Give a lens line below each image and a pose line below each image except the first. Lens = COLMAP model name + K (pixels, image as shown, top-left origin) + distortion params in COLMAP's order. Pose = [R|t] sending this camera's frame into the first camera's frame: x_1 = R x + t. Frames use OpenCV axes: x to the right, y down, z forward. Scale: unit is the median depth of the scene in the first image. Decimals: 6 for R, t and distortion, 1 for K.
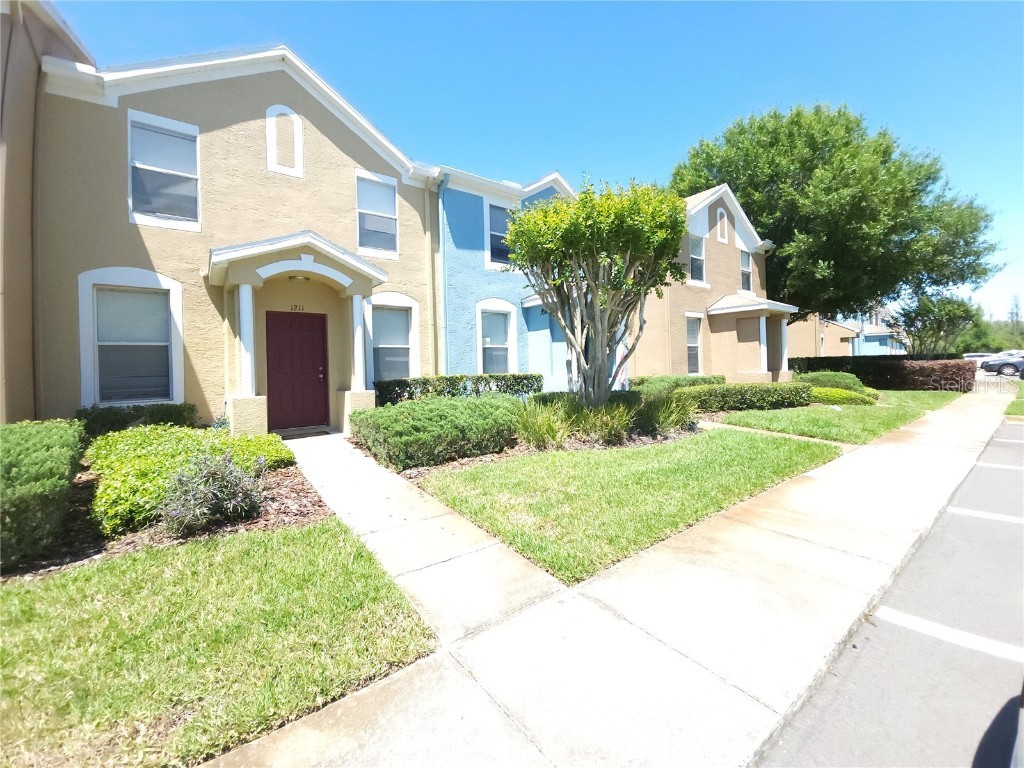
lens RADIAL K [[416.3, 0, 506.8], [0, 416.3, 365.4], [0, 0, 1]] dist [0.011759, -0.009190]
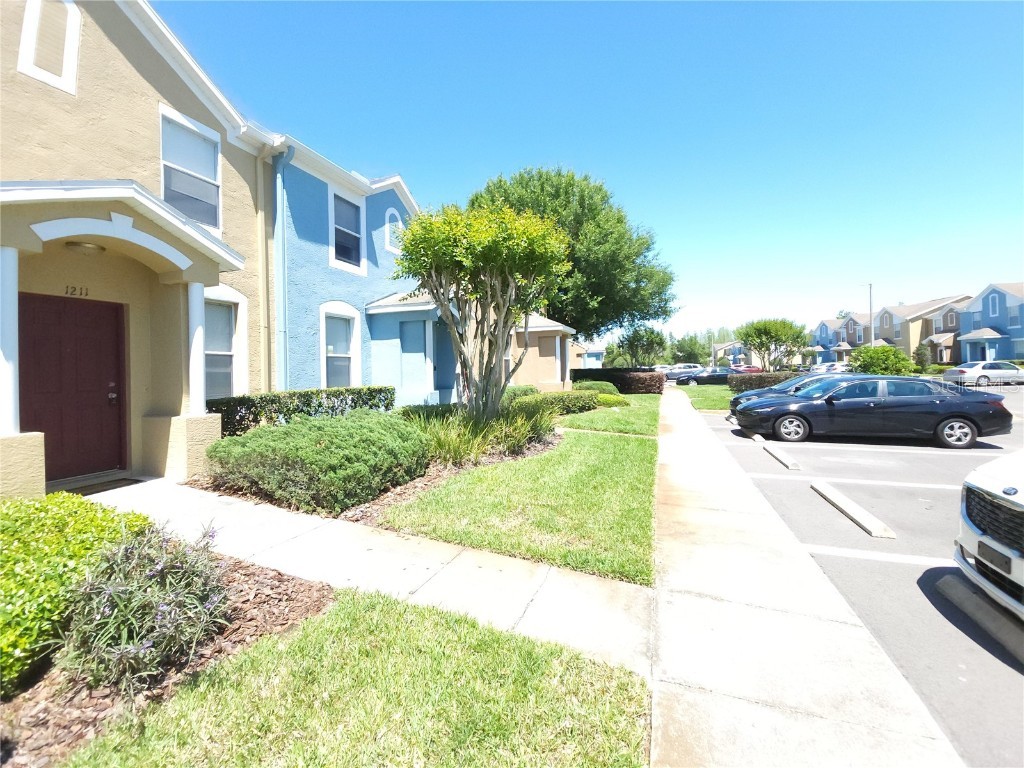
lens RADIAL K [[416.3, 0, 506.8], [0, 416.3, 365.4], [0, 0, 1]] dist [0.011759, -0.009190]
pose [[0.844493, 0.013038, 0.535407, -0.246595], [-0.002243, 0.999781, -0.020807, -0.009695], [-0.535561, 0.016370, 0.844338, 0.087175]]
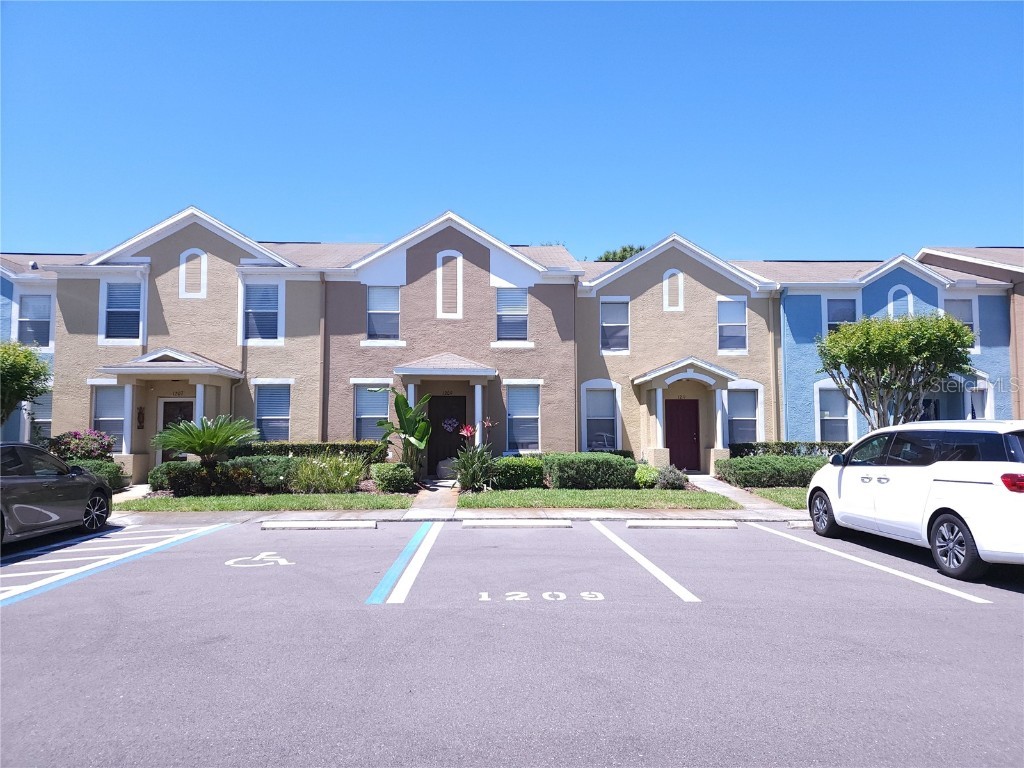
lens RADIAL K [[681.1, 0, 481.0], [0, 681.1, 386.6], [0, 0, 1]] dist [0.001611, -0.000189]
pose [[0.790242, -0.015405, -0.612601, 0.450905], [-0.020811, 0.998433, -0.051954, -0.018865], [0.612441, 0.053805, 0.788683, -1.399029]]
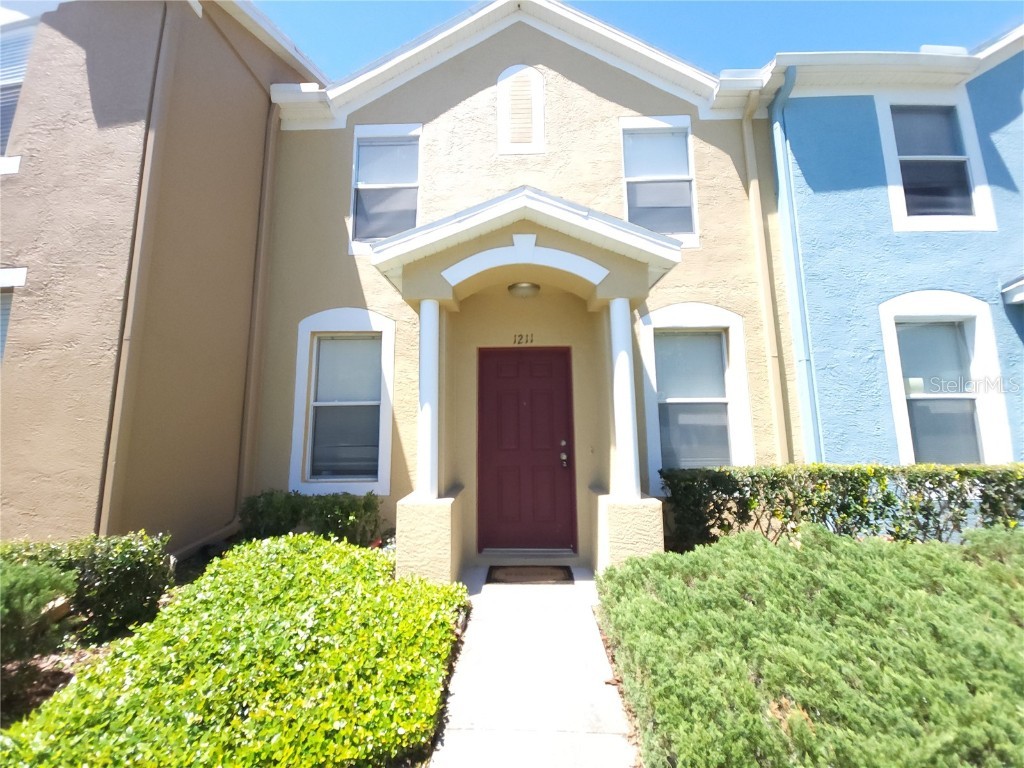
lens RADIAL K [[416.3, 0, 506.8], [0, 416.3, 365.4], [0, 0, 1]] dist [0.011759, -0.009190]
pose [[0.781850, -0.069033, -0.619633, -0.136608], [-0.010346, 0.992278, -0.123603, -0.024175], [0.623381, 0.103050, 0.775098, 0.460672]]
